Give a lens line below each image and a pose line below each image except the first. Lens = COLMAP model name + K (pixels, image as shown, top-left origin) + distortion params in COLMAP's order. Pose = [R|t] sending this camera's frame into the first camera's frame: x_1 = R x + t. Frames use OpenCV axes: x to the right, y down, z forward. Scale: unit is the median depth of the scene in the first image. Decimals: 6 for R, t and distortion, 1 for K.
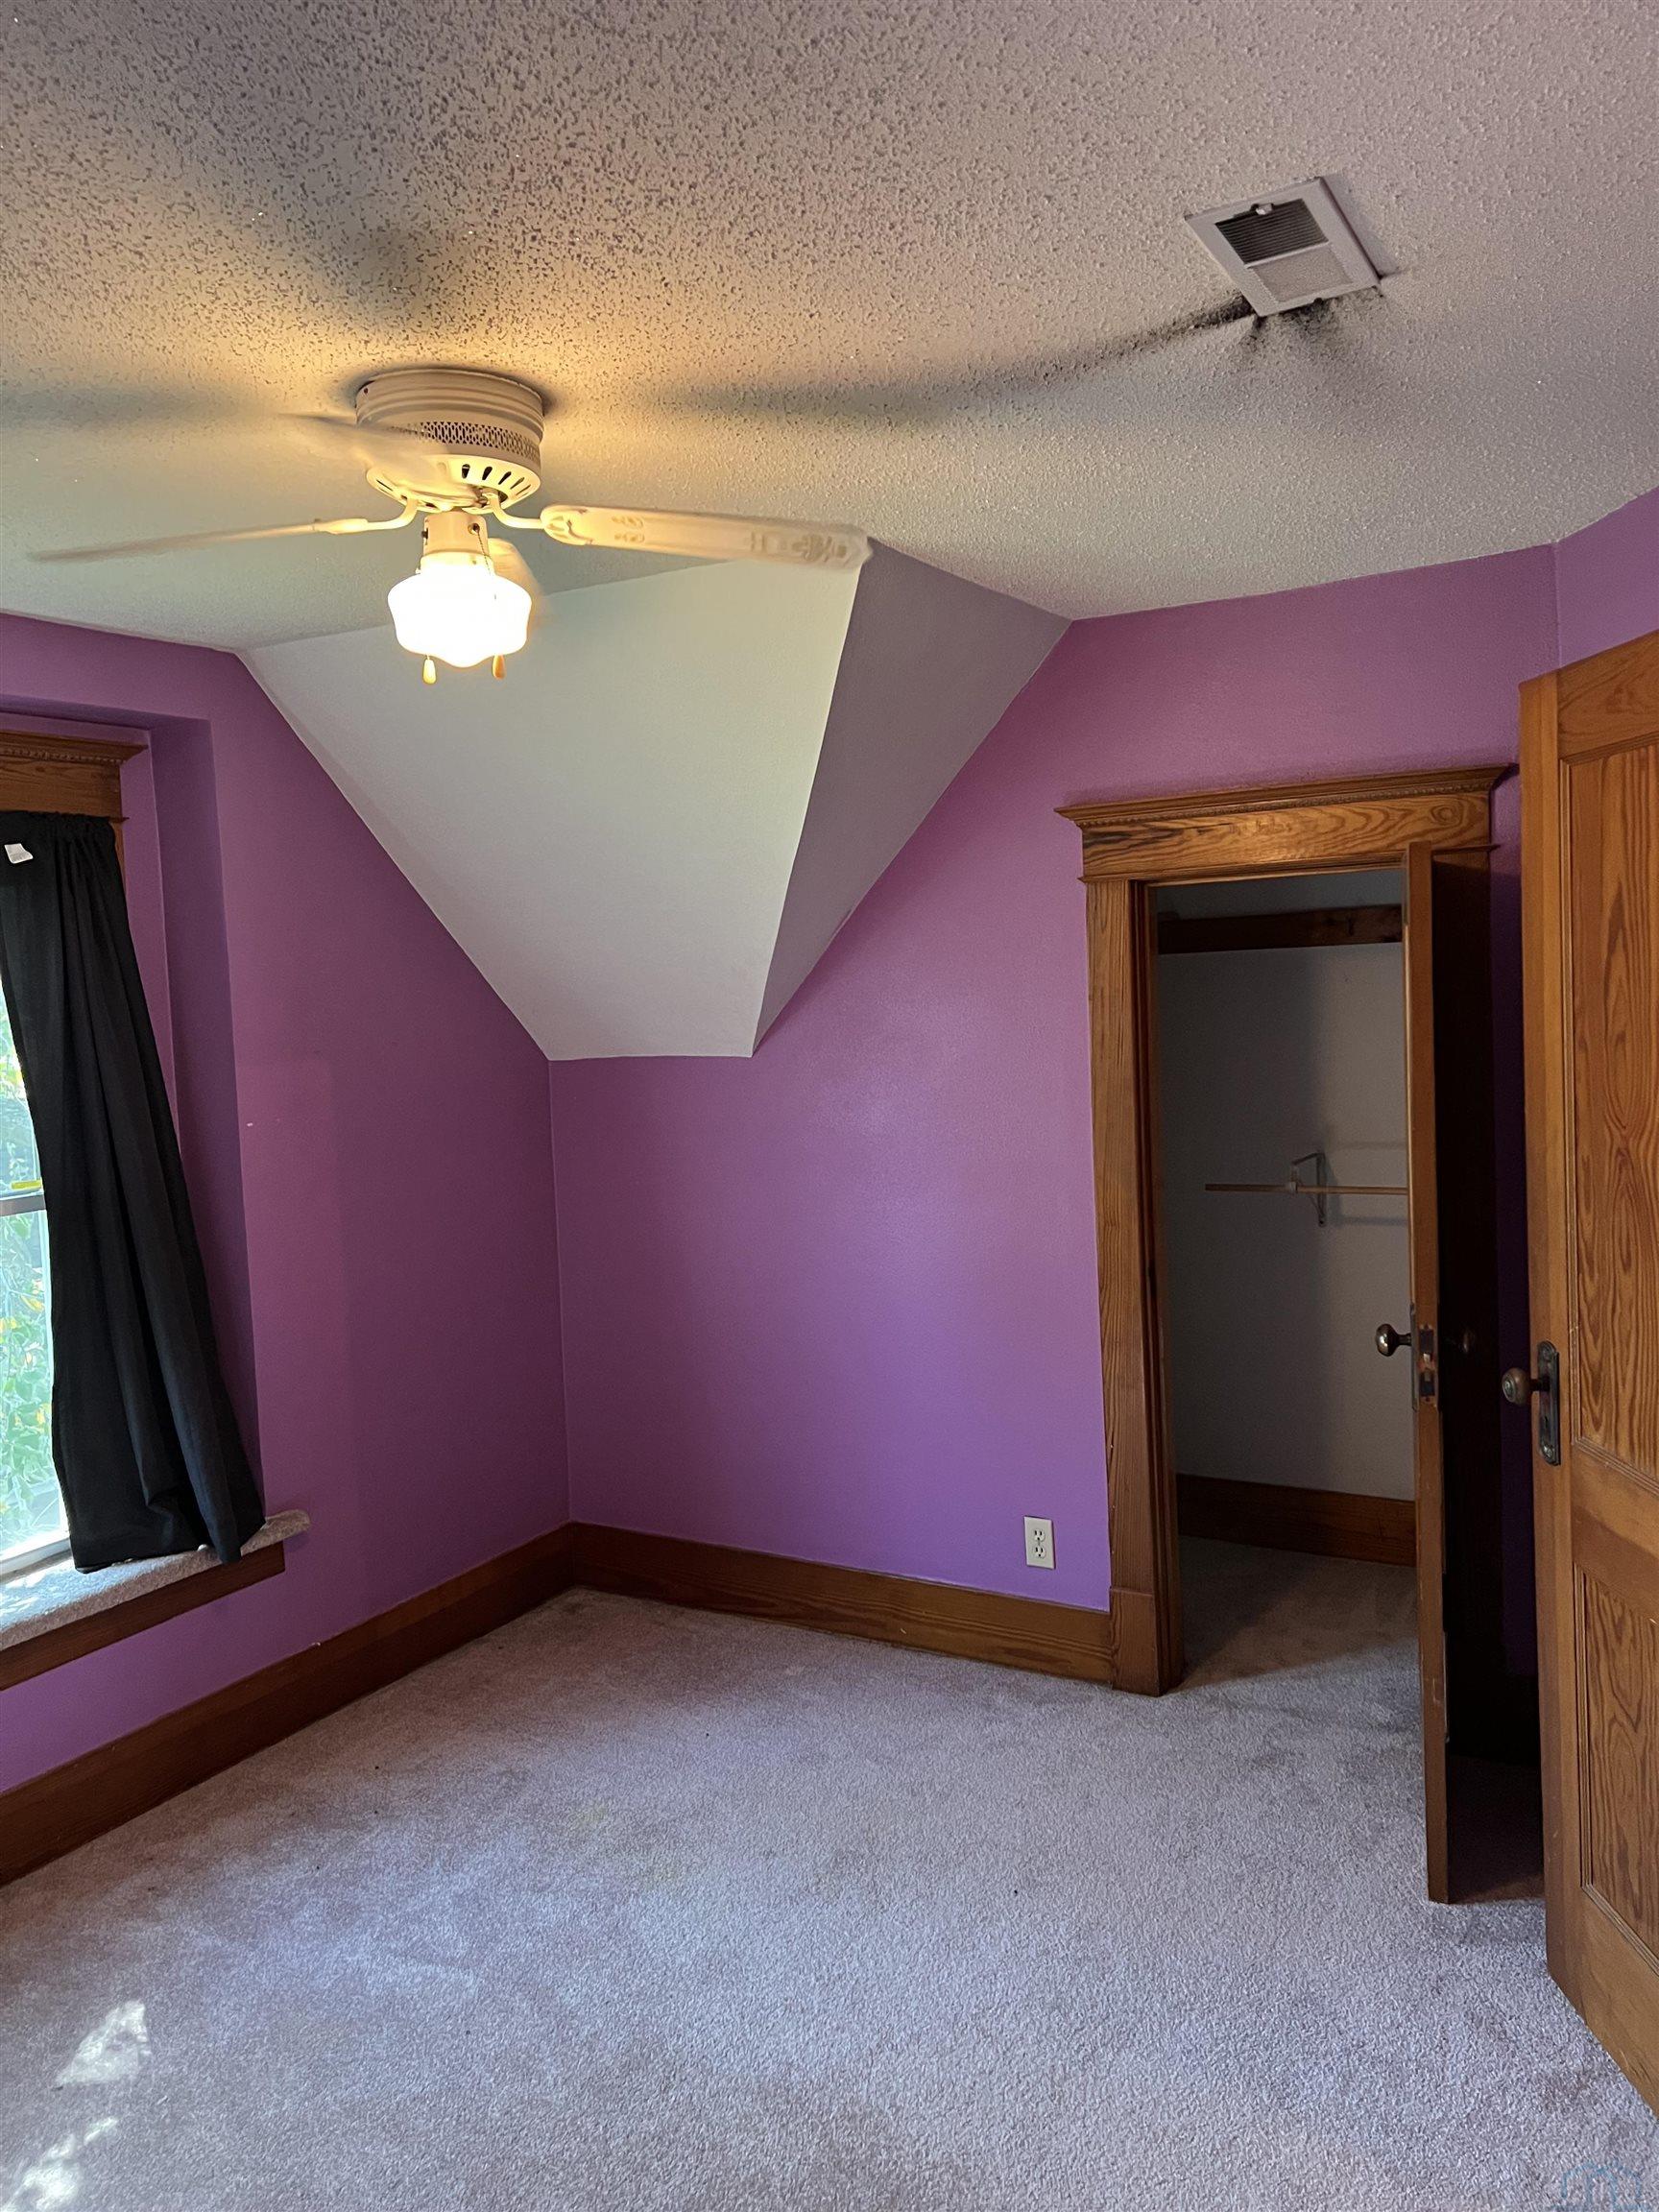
lens RADIAL K [[1713.6, 0, 824.7], [0, 1713.6, 1113.5], [0, 0, 1]] dist [0.080966, 0.001202]
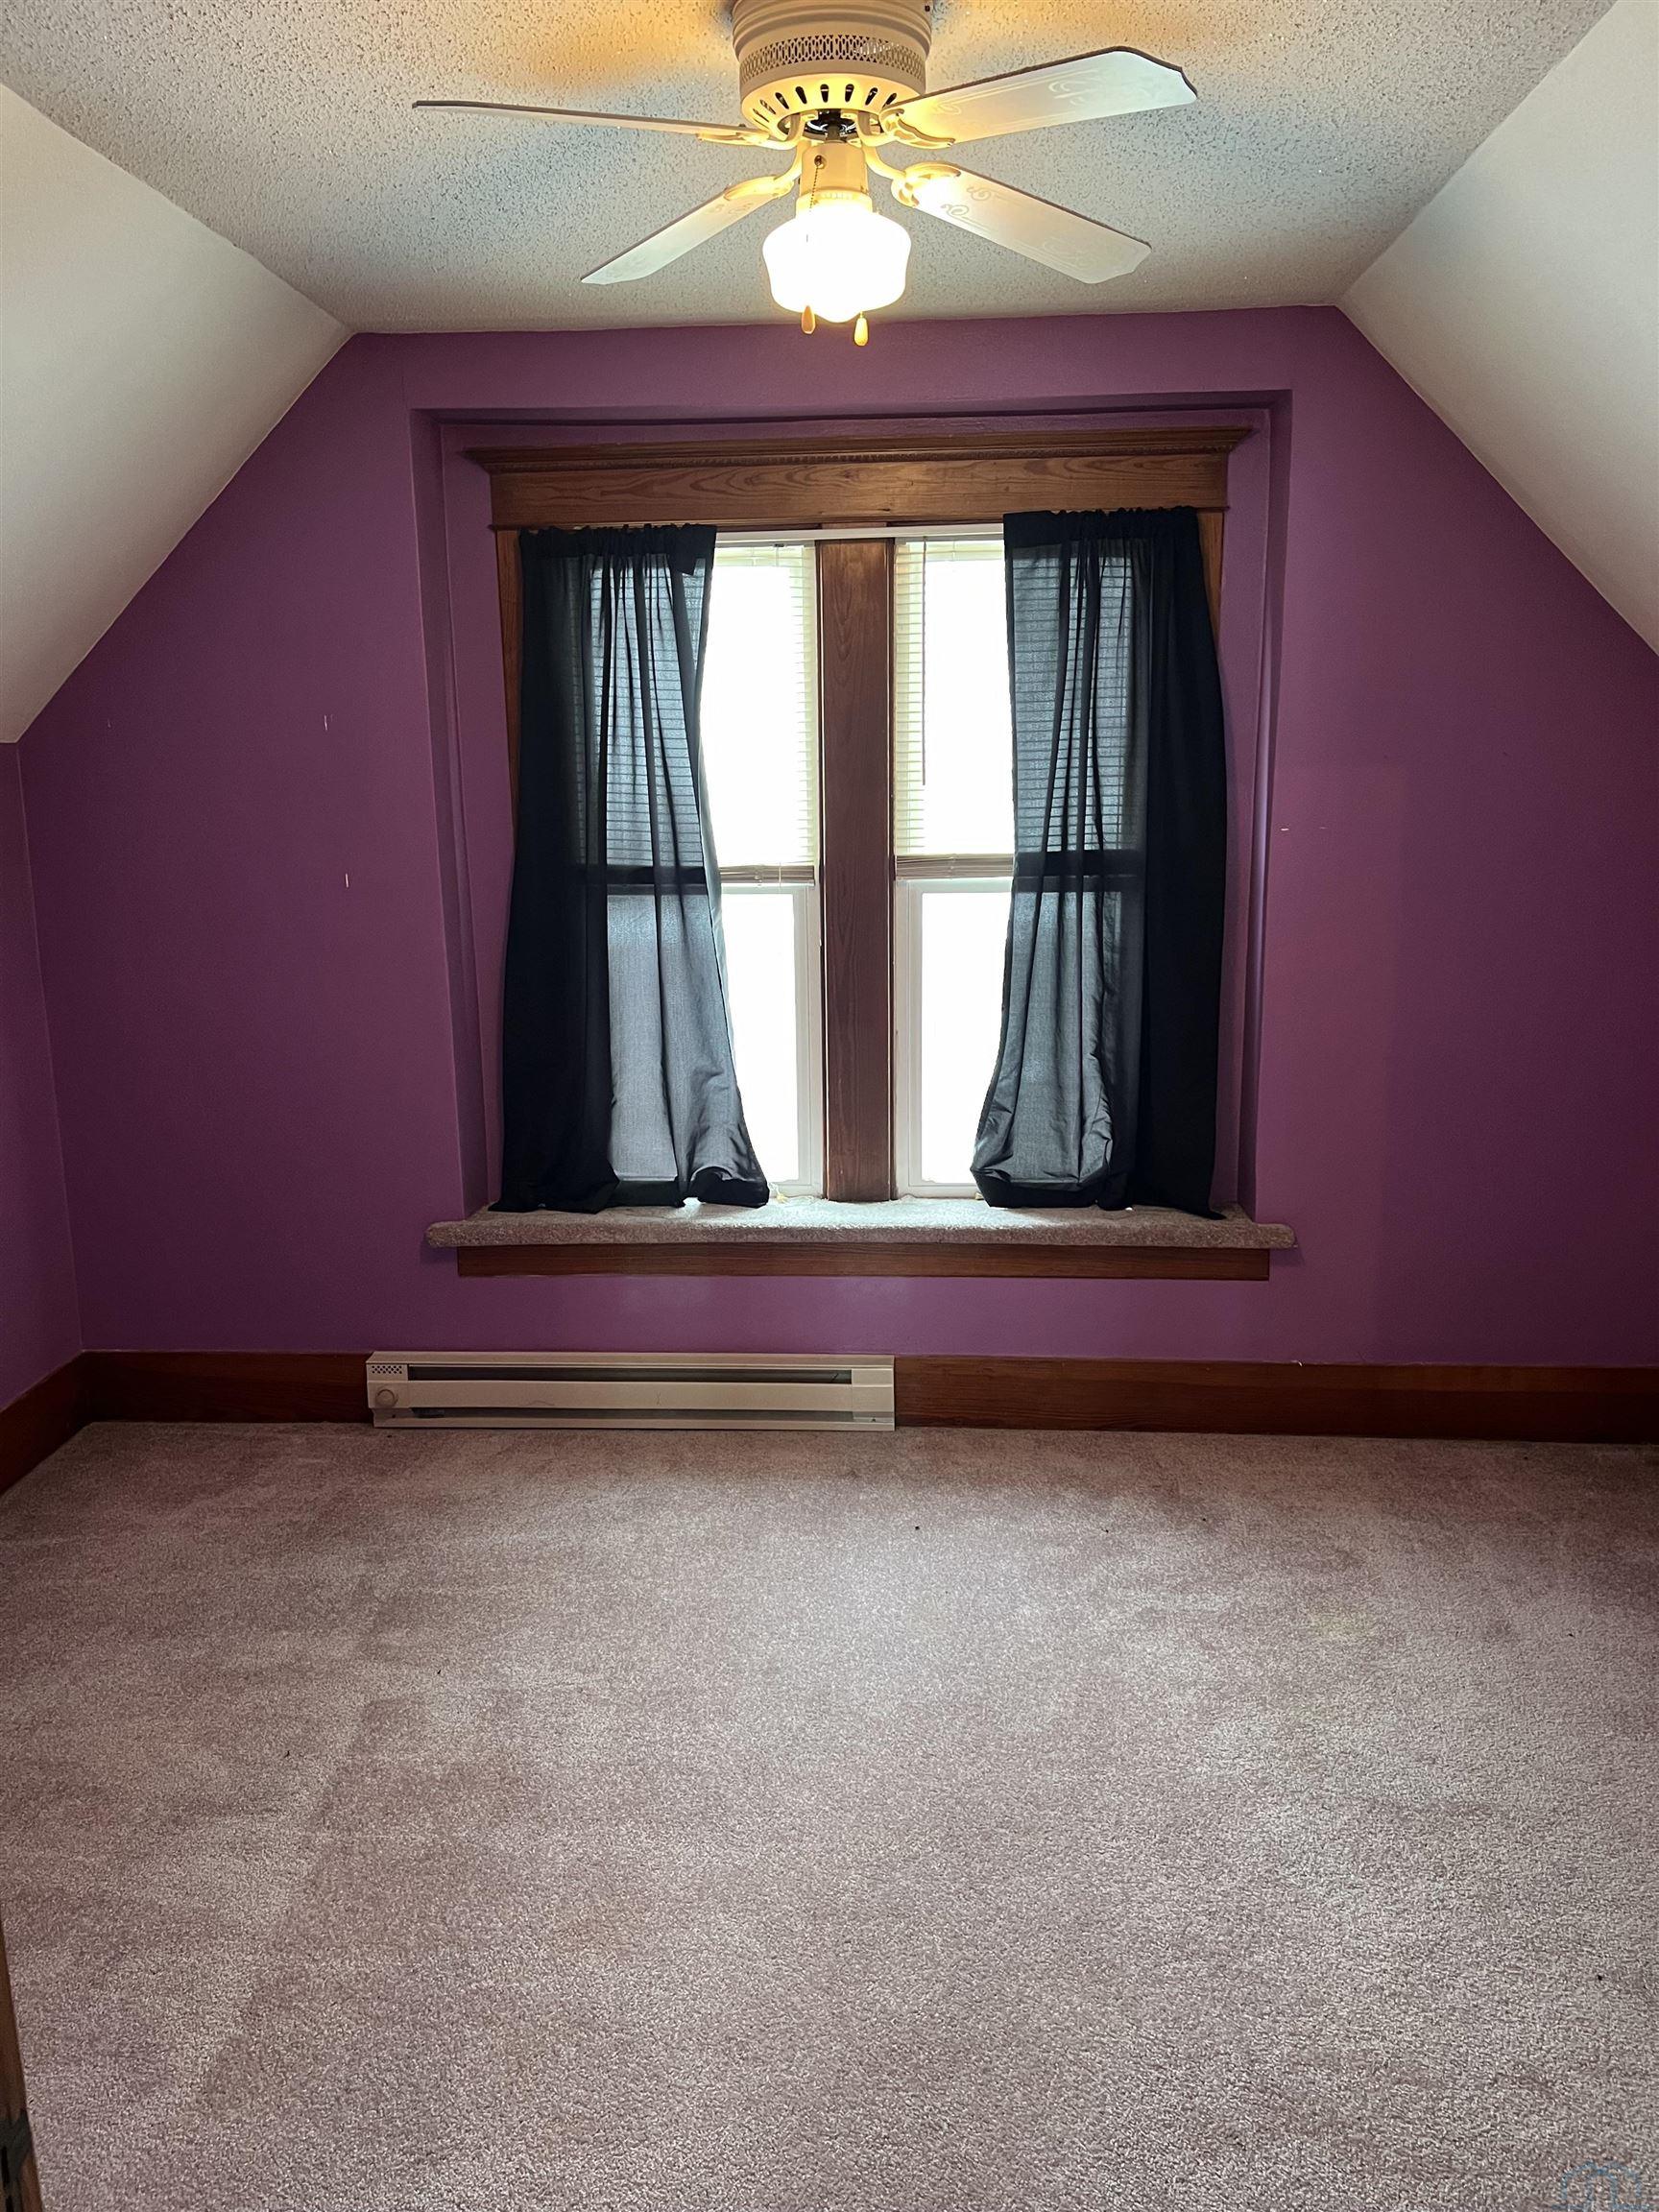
lens RADIAL K [[1713.6, 0, 824.7], [0, 1713.6, 1113.5], [0, 0, 1]] dist [0.080966, 0.001202]
pose [[0.474762, 0.231309, -0.849174, 0.416361], [-0.087883, 0.972483, 0.215763, -0.026258], [0.875716, -0.027808, 0.482026, 0.308657]]
